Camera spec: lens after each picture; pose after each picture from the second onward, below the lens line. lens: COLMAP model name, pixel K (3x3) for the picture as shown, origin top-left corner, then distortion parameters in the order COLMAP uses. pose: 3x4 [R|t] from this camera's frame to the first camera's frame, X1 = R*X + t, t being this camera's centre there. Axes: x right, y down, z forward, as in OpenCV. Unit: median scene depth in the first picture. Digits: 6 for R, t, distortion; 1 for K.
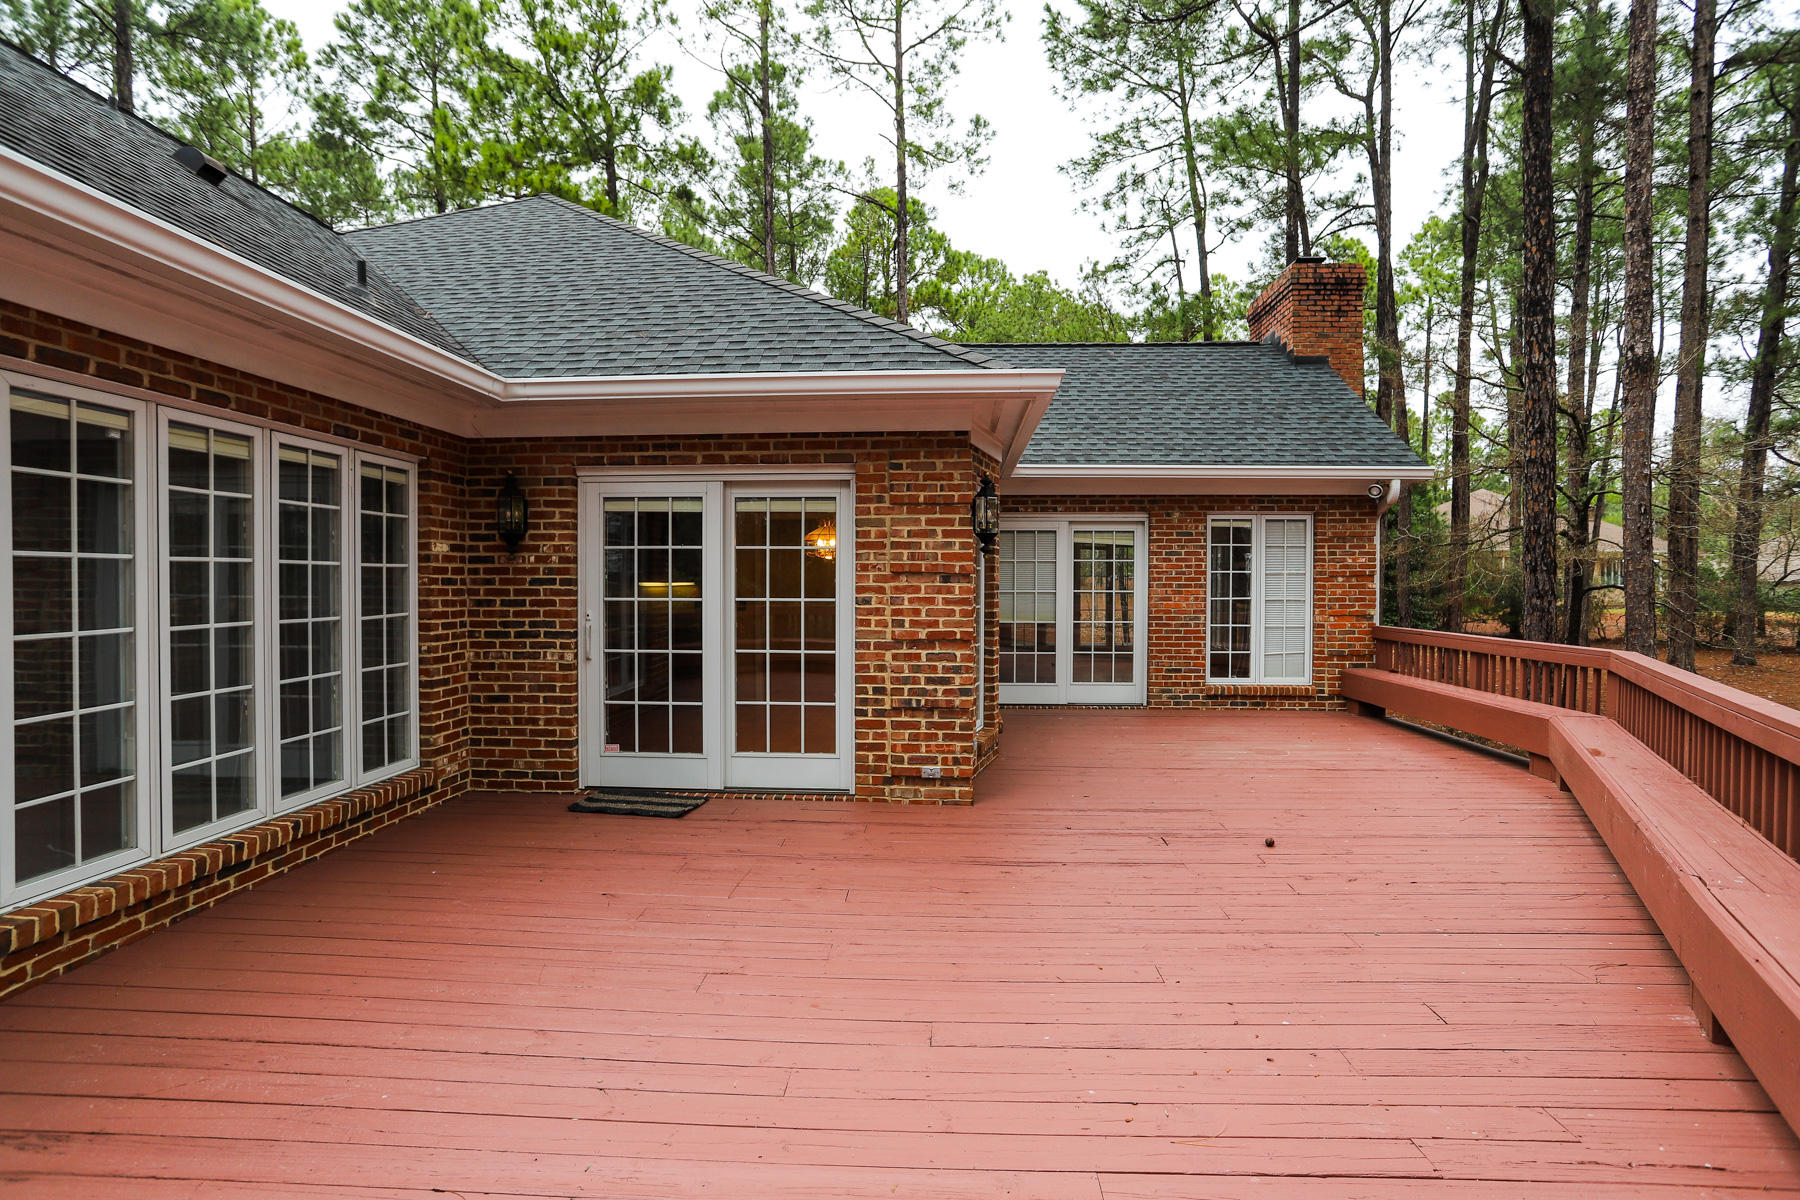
lens RADIAL K [[870.2, 0, 904.2], [0, 870.2, 596.1], [0, 0, 1]] dist [-0.064802, 0.036164]
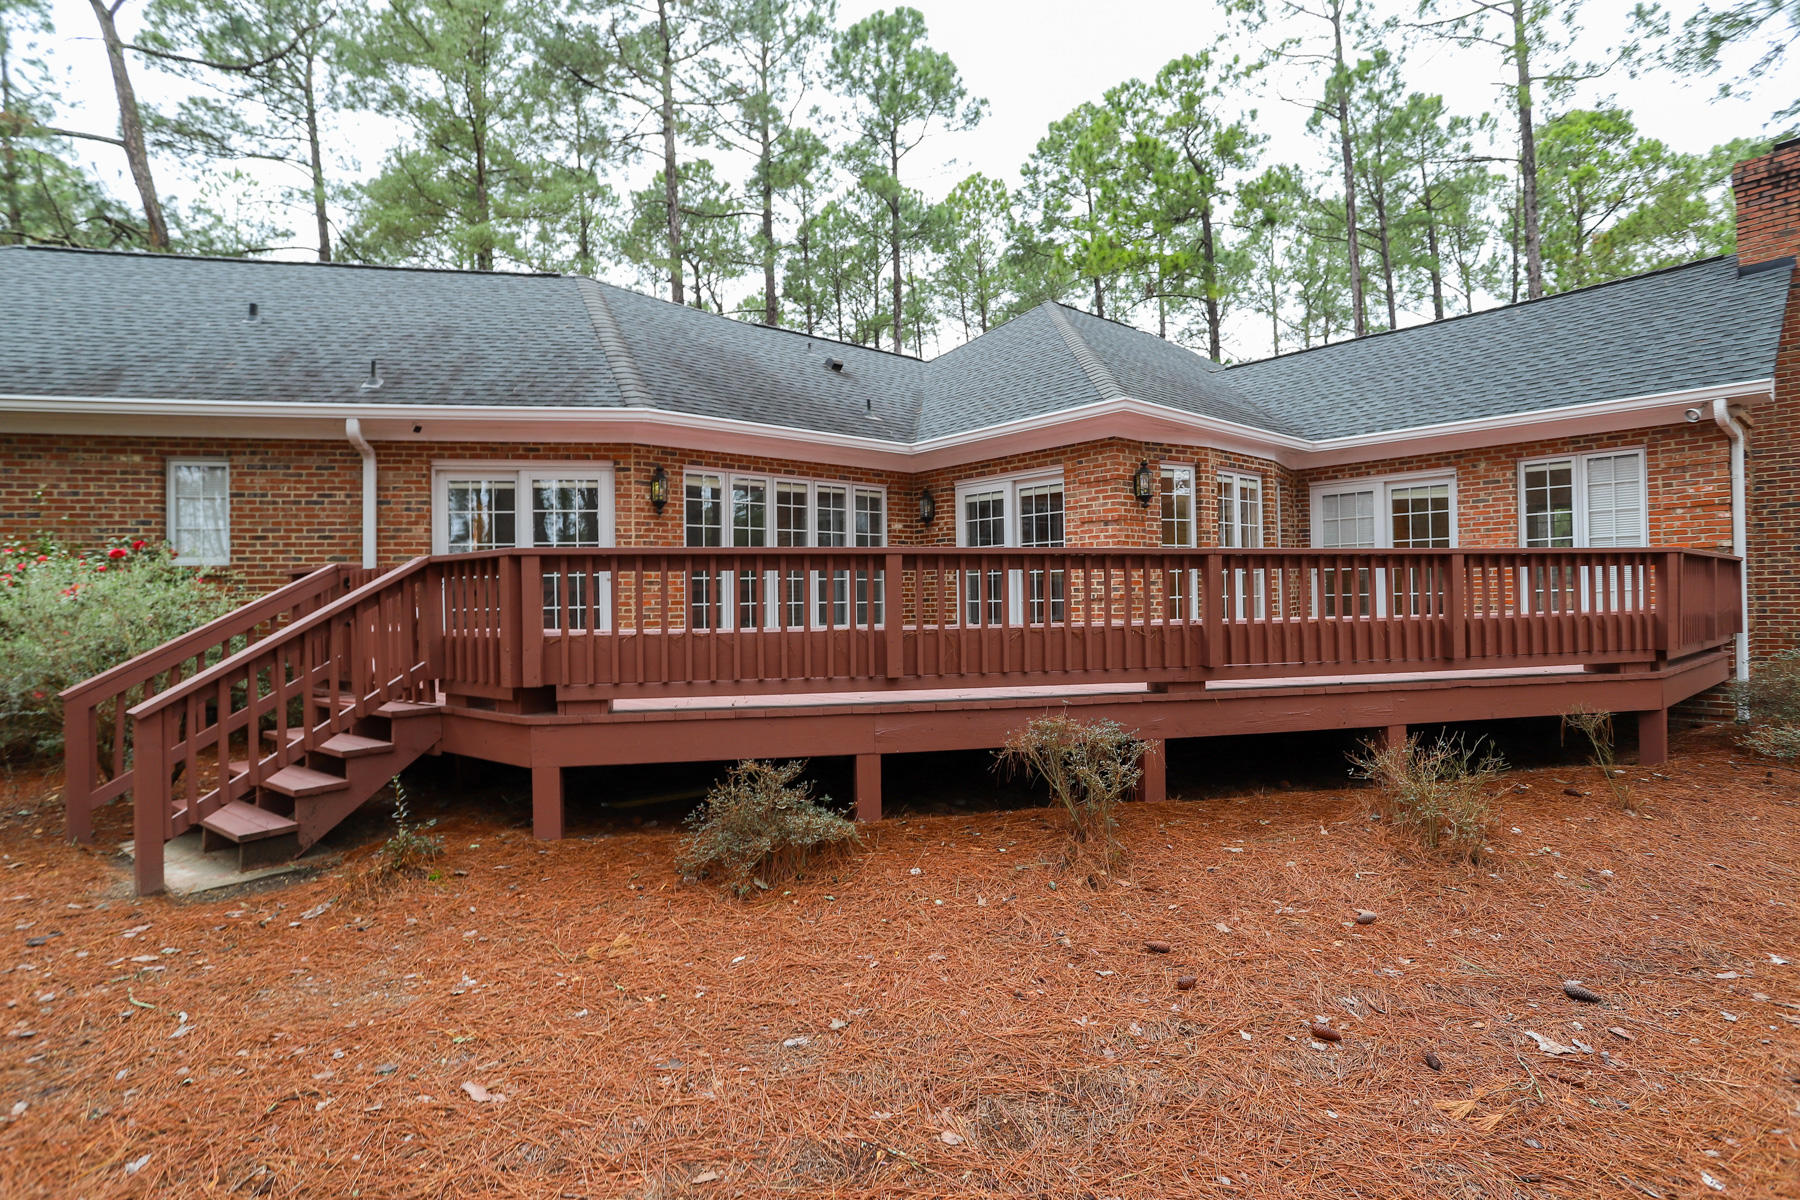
lens RADIAL K [[870.2, 0, 904.2], [0, 870.2, 596.1], [0, 0, 1]] dist [-0.064802, 0.036164]
pose [[0.692401, -0.014414, -0.721369, 0.582900], [0.003813, 0.999860, -0.016318, 0.086551], [0.721503, 0.008548, 0.692358, -0.274105]]
